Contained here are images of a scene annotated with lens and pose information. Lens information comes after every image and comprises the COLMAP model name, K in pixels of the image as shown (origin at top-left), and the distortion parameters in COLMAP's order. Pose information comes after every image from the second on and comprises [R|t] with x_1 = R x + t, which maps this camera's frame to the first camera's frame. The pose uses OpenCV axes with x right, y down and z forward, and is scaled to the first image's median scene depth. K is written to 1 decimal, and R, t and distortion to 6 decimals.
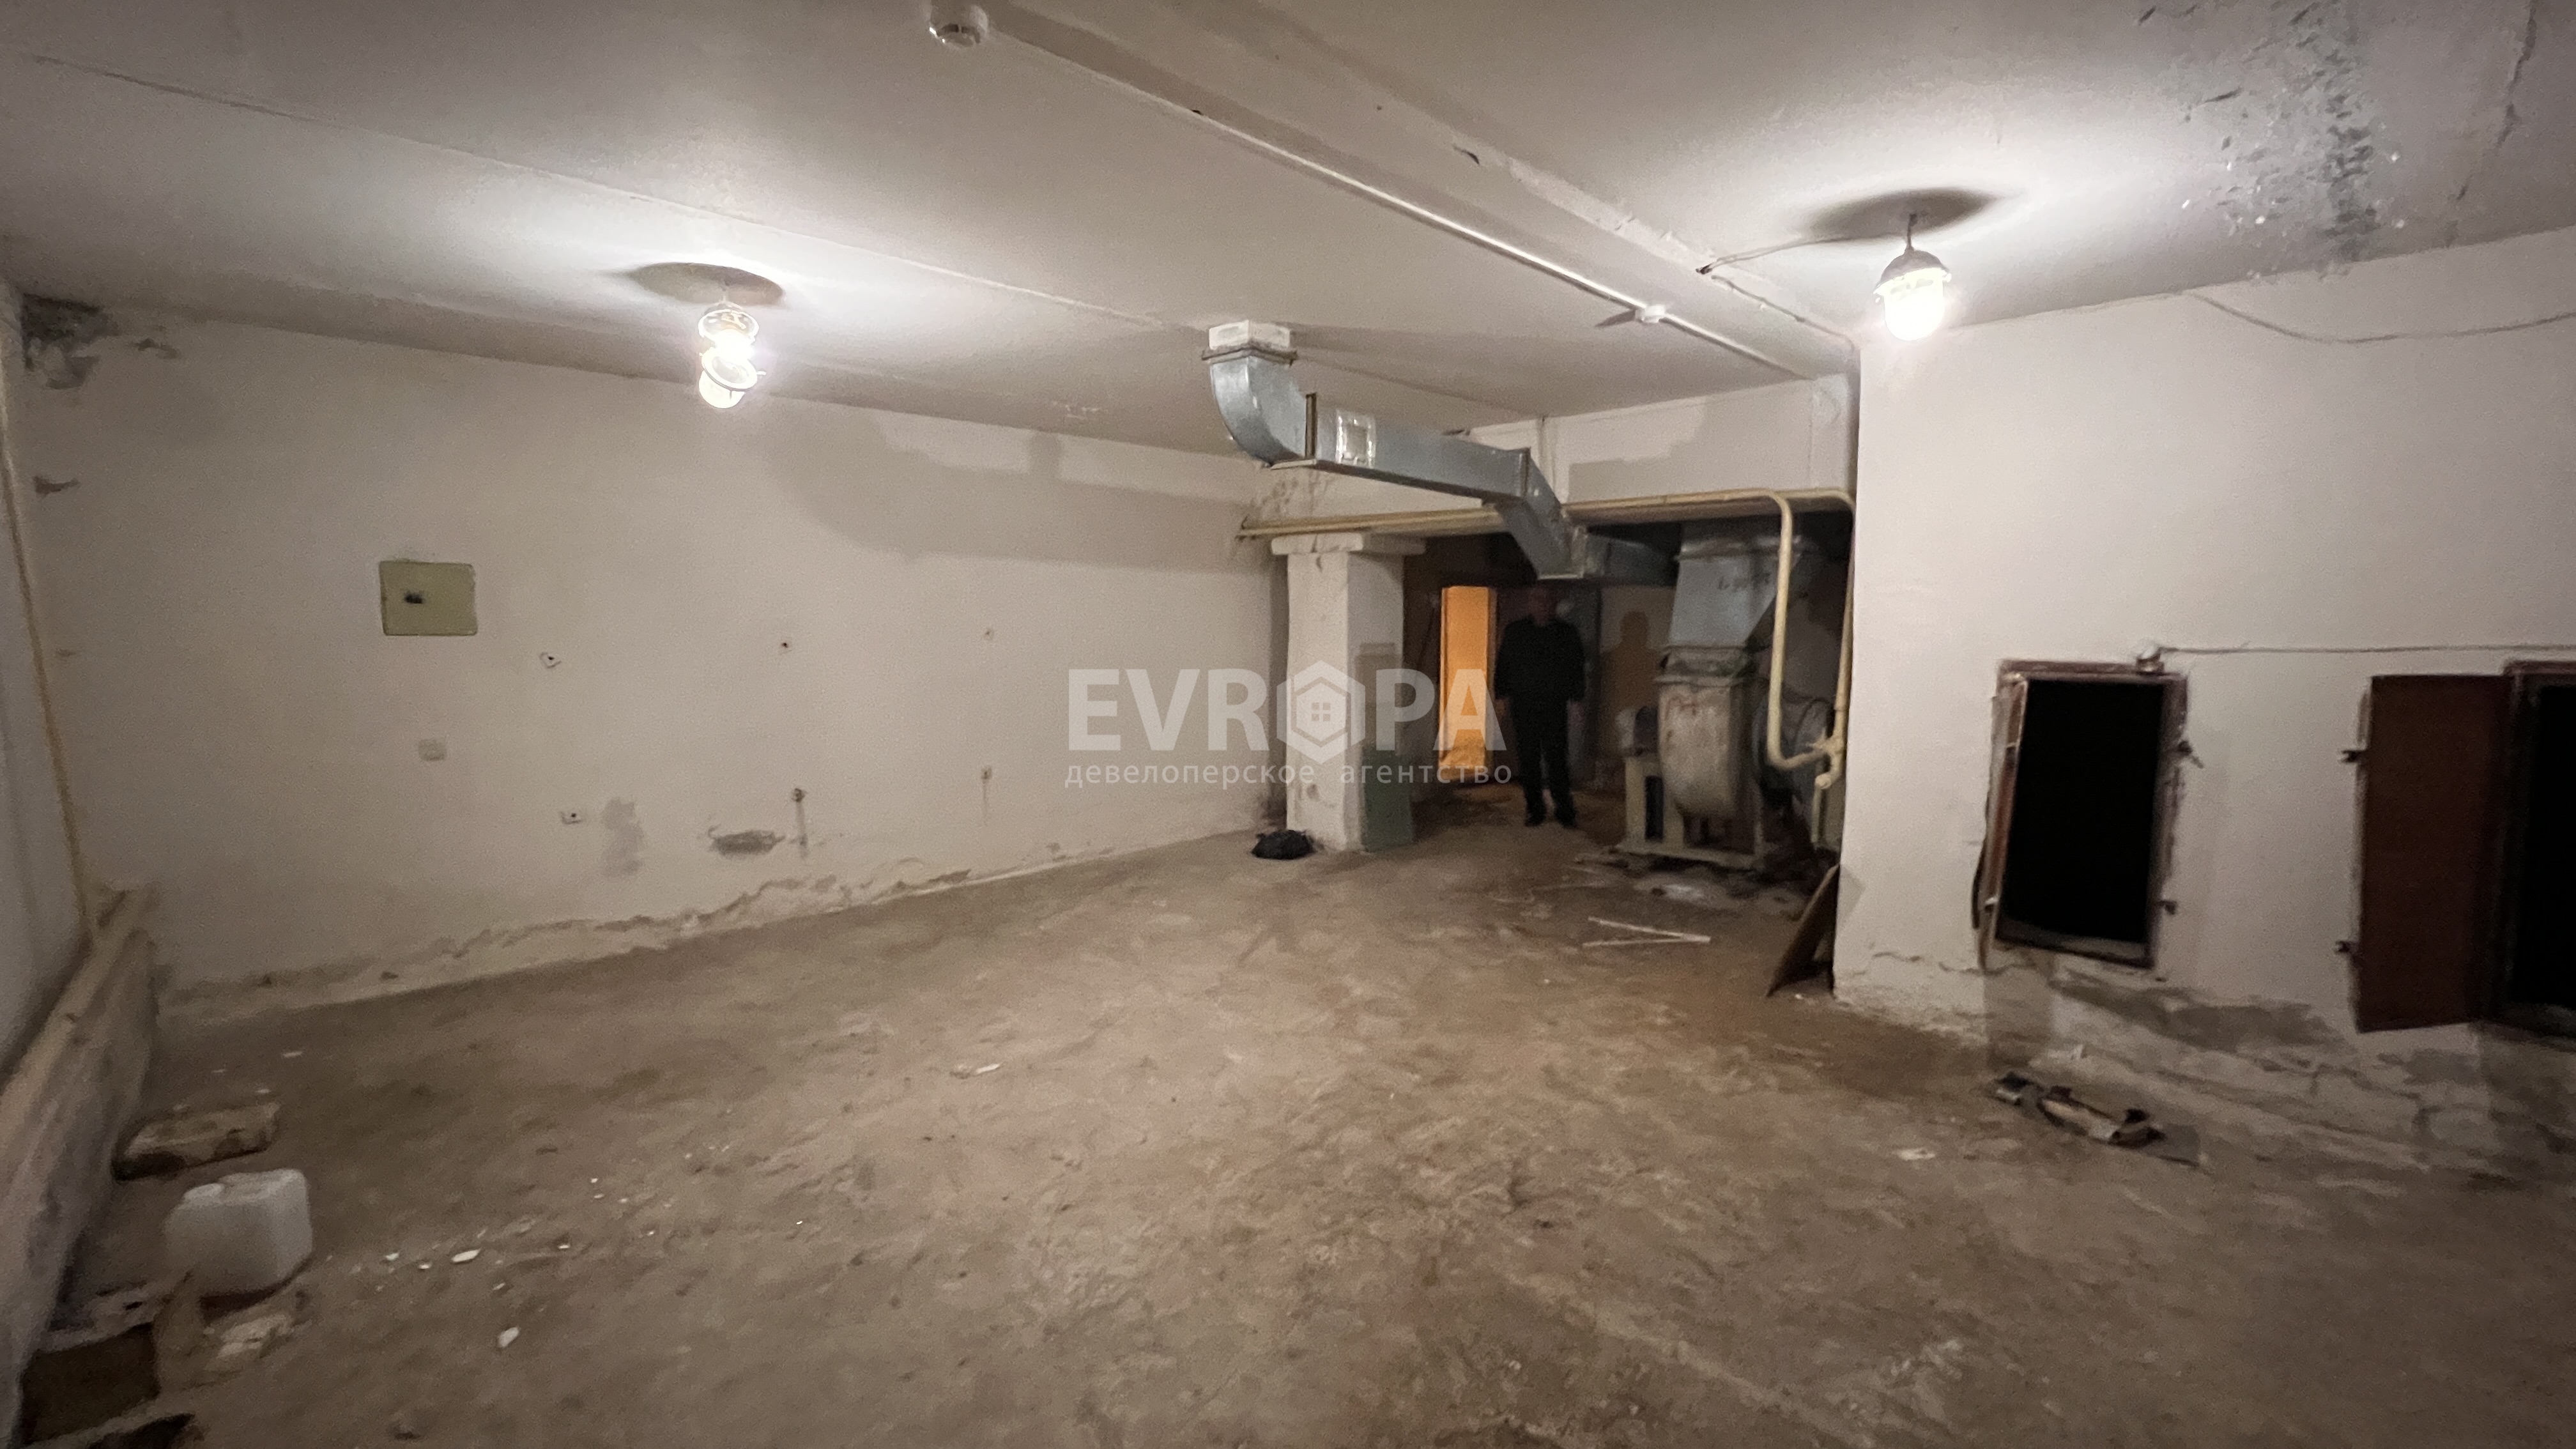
lens RADIAL K [[1027.1, 0, 1282.4], [0, 1027.1, 731.9], [0, 0, 1]] dist [-0.000912, 0.000792]
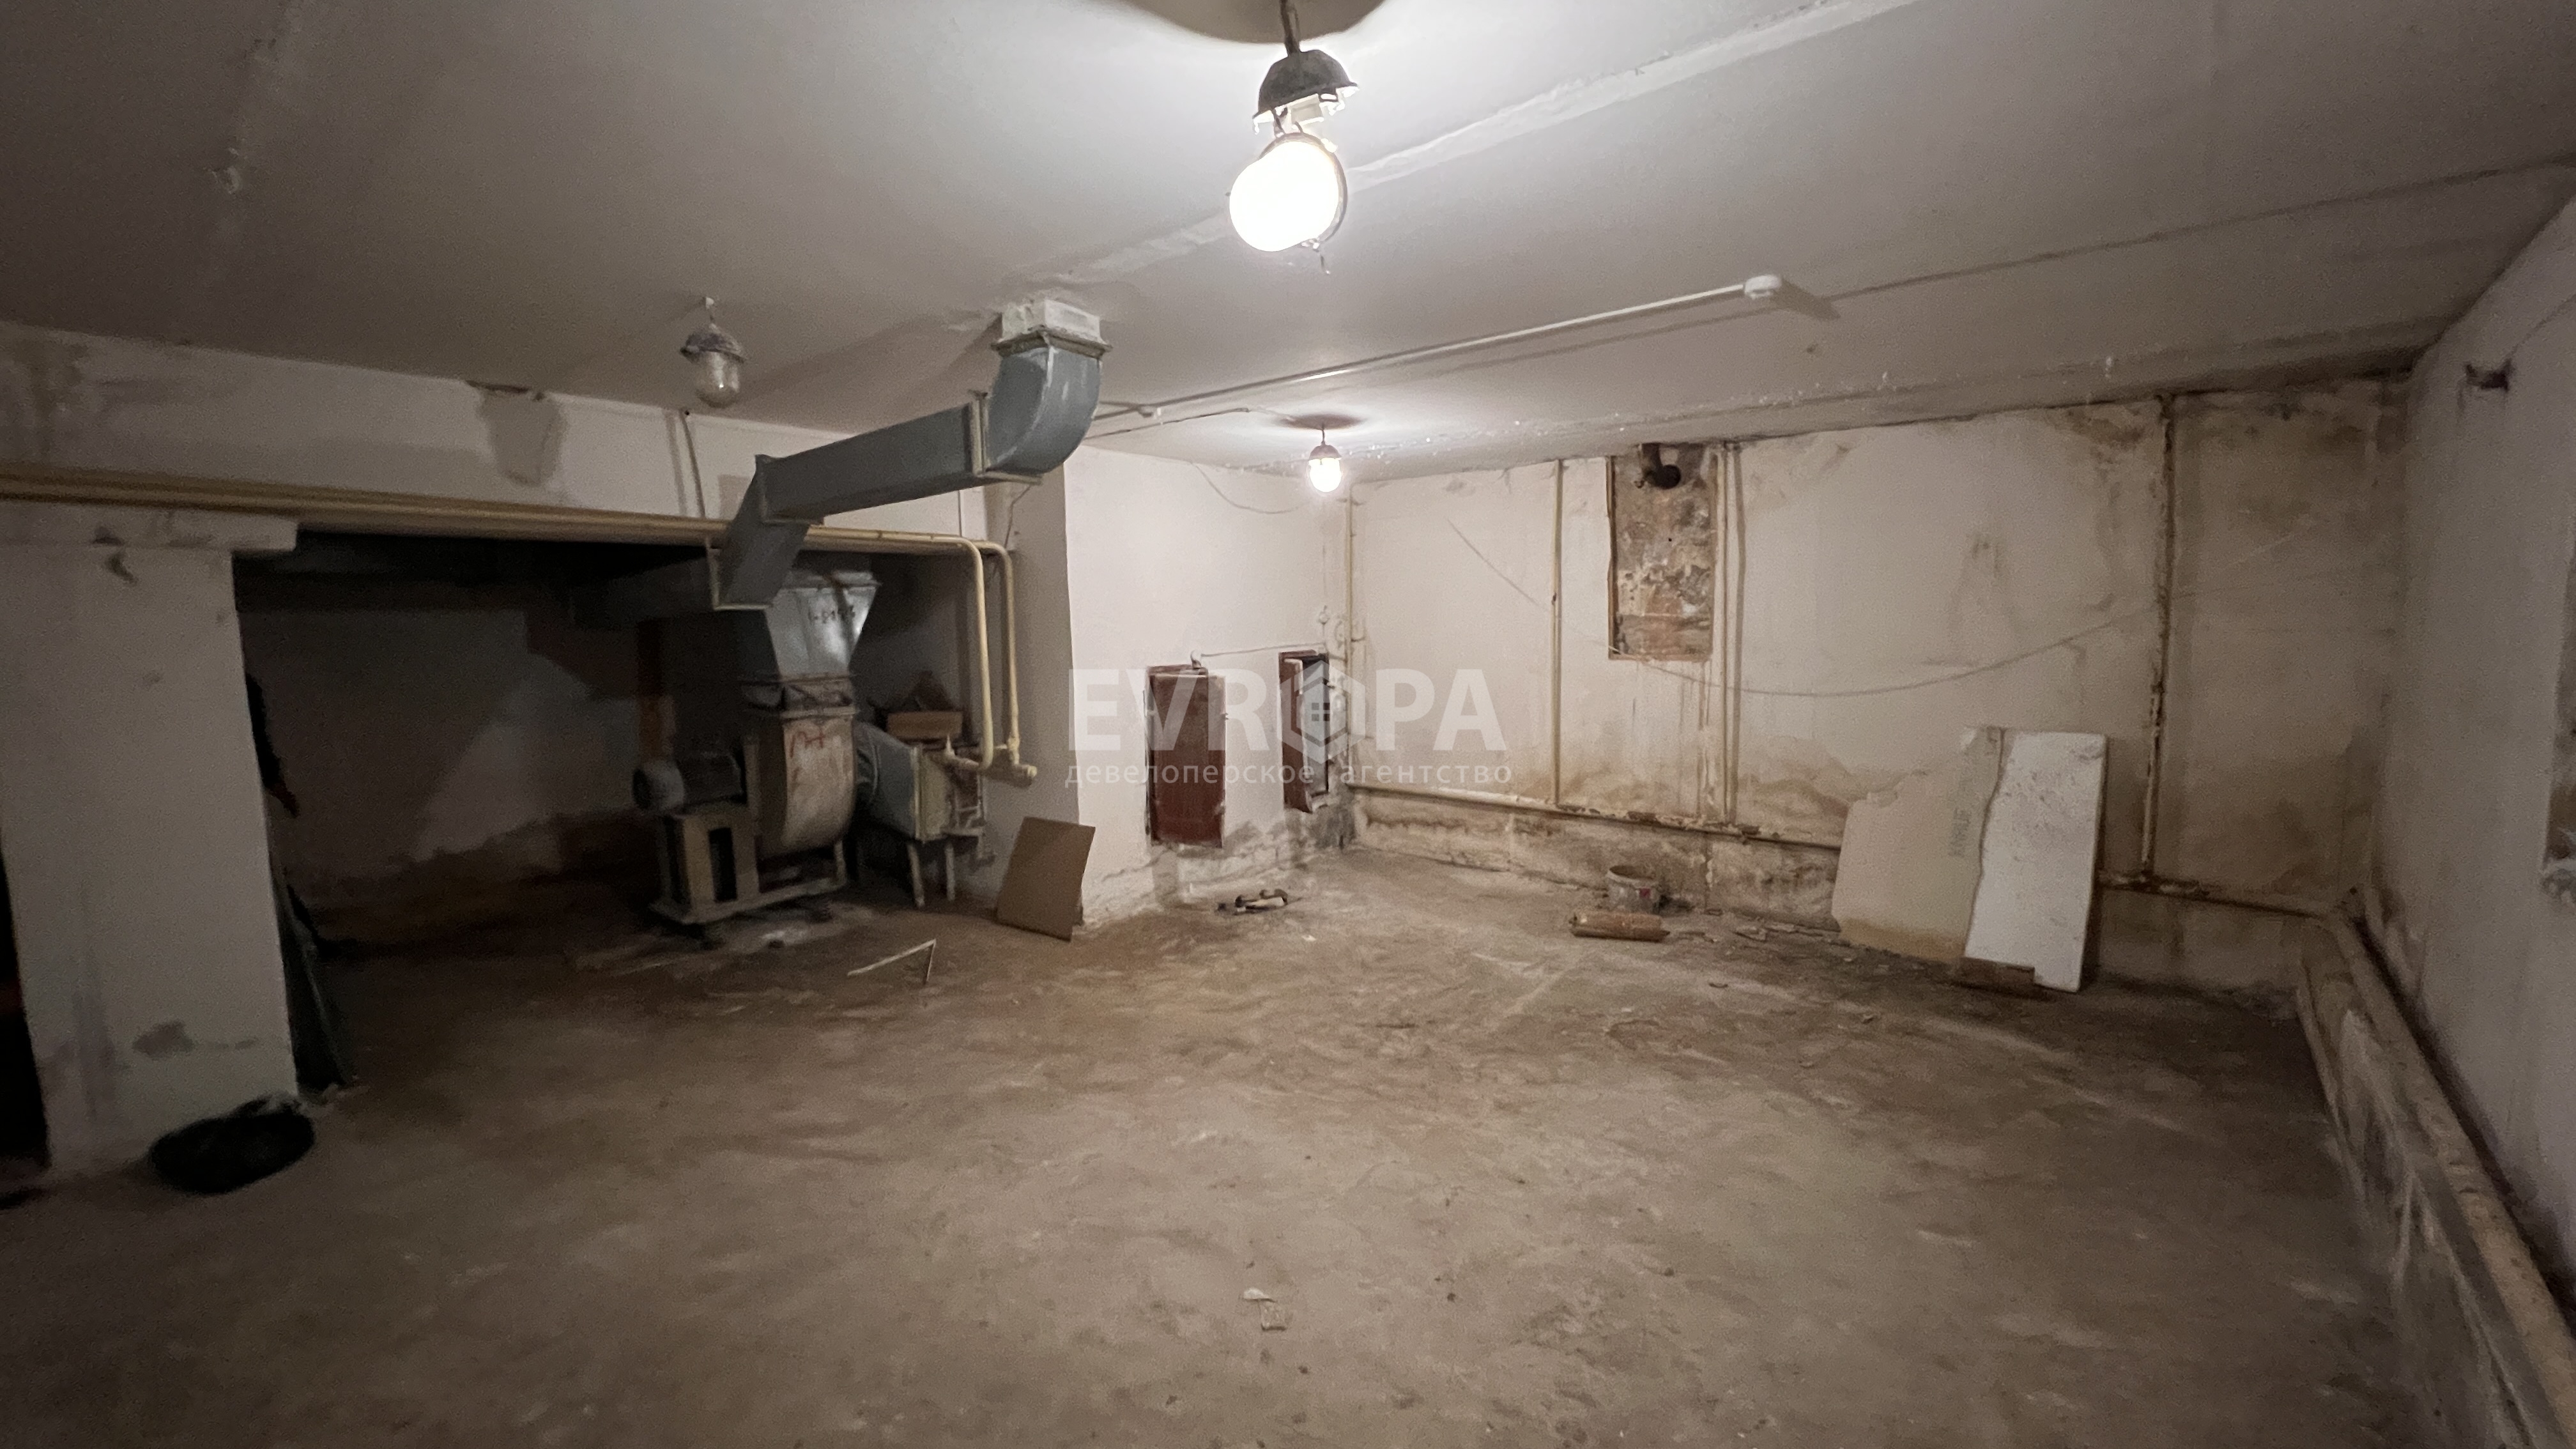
lens RADIAL K [[1027.1, 0, 1280.9], [0, 1027.1, 719.3], [0, 0, 1]] dist [-0.000912, 0.000792]
pose [[-0.106227, -0.099966, 0.989304, -0.889018], [0.129636, 0.985049, 0.113456, -0.139472], [-0.985855, 0.140301, -0.091680, 0.924919]]
